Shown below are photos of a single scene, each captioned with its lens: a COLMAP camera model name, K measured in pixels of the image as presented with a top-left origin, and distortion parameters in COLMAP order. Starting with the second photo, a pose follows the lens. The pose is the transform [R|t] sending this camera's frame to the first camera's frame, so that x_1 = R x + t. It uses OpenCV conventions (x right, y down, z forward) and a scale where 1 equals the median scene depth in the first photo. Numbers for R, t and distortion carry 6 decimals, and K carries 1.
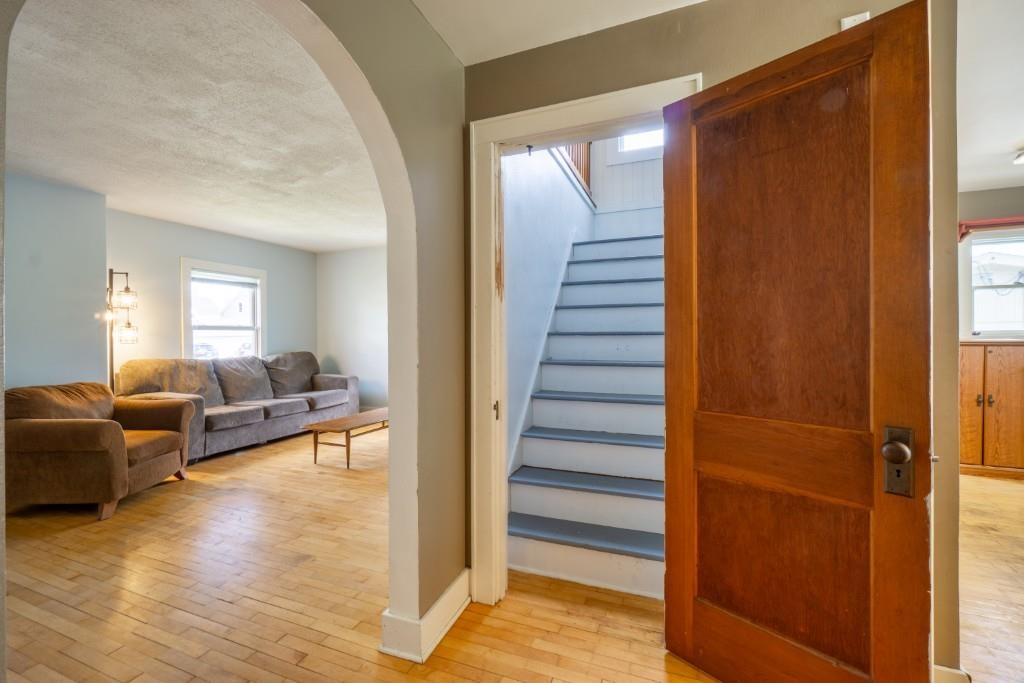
lens RADIAL K [[443.0, 0, 500.9], [0, 443.0, 341.6], [0, 0, 1]] dist [-0.006402, 0.001964]
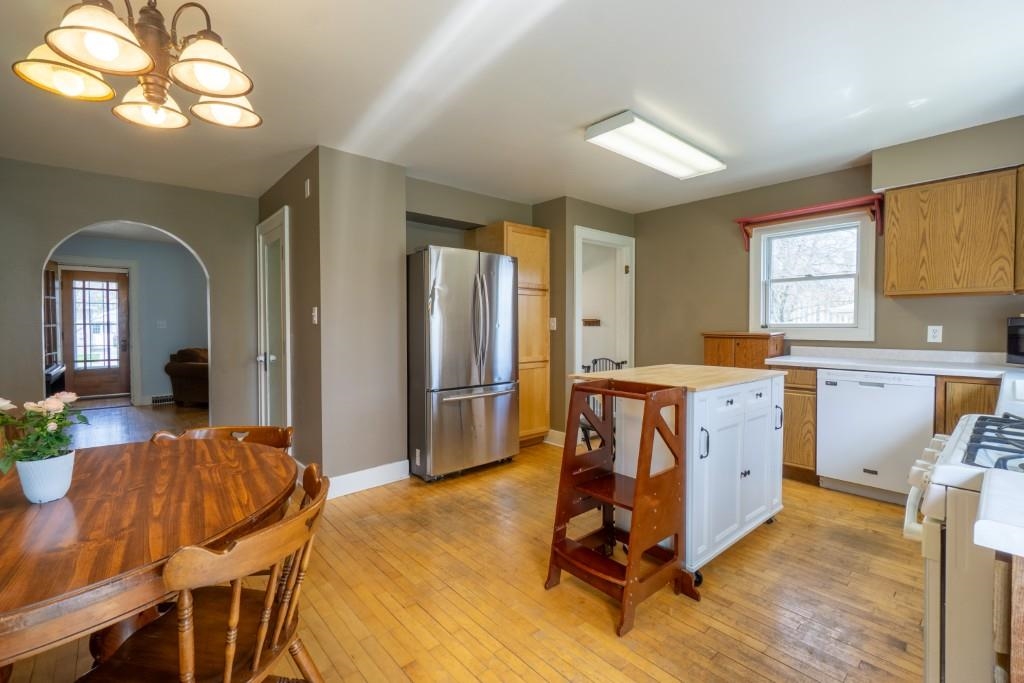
lens RADIAL K [[443.0, 0, 490.8], [0, 443.0, 331.4], [0, 0, 1]] dist [-0.006402, 0.001964]
pose [[0.887866, 0.012329, -0.459936, 0.999893], [-0.008142, 0.999905, 0.011086, -0.012188], [0.460029, -0.006098, 0.887883, -0.204231]]
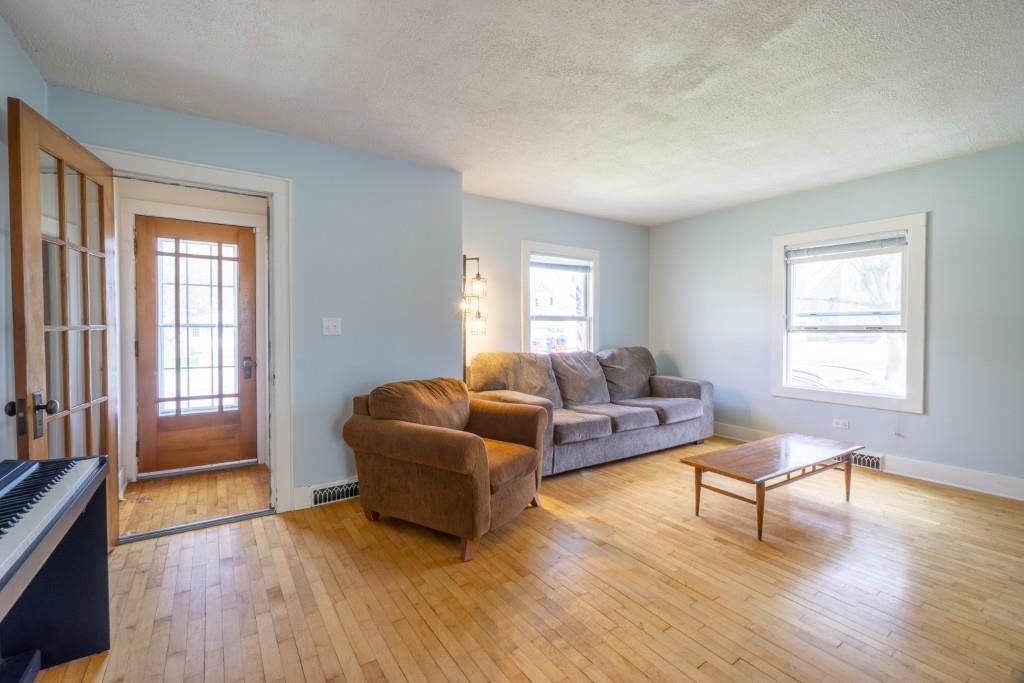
lens RADIAL K [[443.0, 0, 503.3], [0, 443.0, 334.9], [0, 0, 1]] dist [-0.006402, 0.001964]
pose [[0.826402, 0.011527, -0.562962, -0.298064], [-0.010913, 0.999931, 0.004453, -0.000331], [0.562974, 0.002464, 0.826471, 0.282022]]
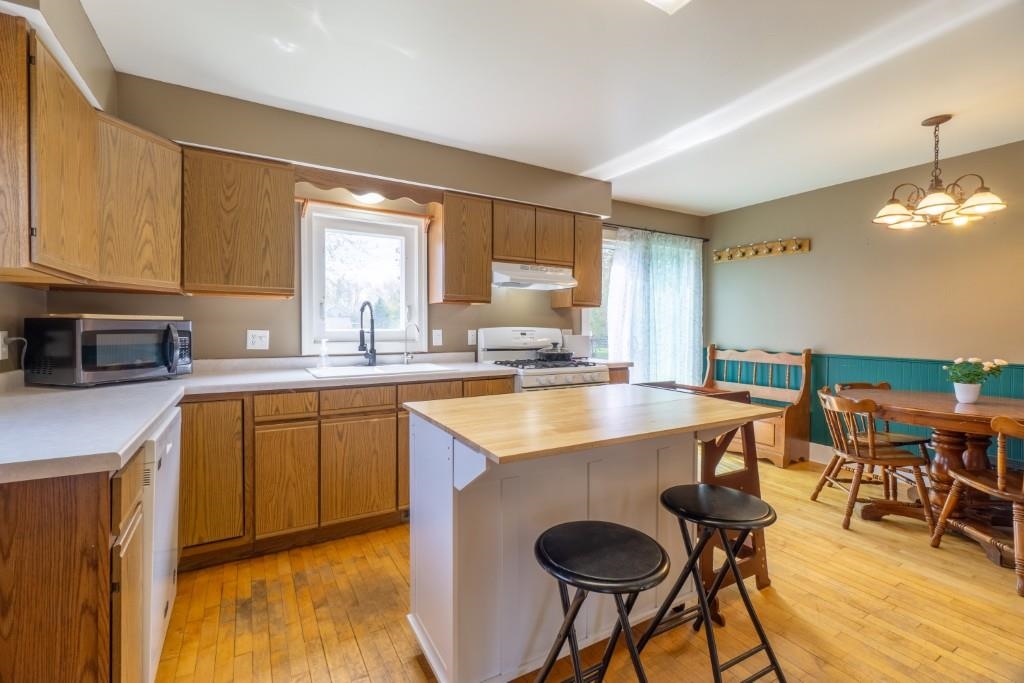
lens RADIAL K [[443.0, 0, 495.3], [0, 443.0, 331.0], [0, 0, 1]] dist [-0.006402, 0.001964]
pose [[-0.782615, 0.001066, 0.622505, 0.750955], [0.013881, 0.999780, 0.015739, -0.020388], [-0.622351, 0.020959, -0.782458, 0.891295]]
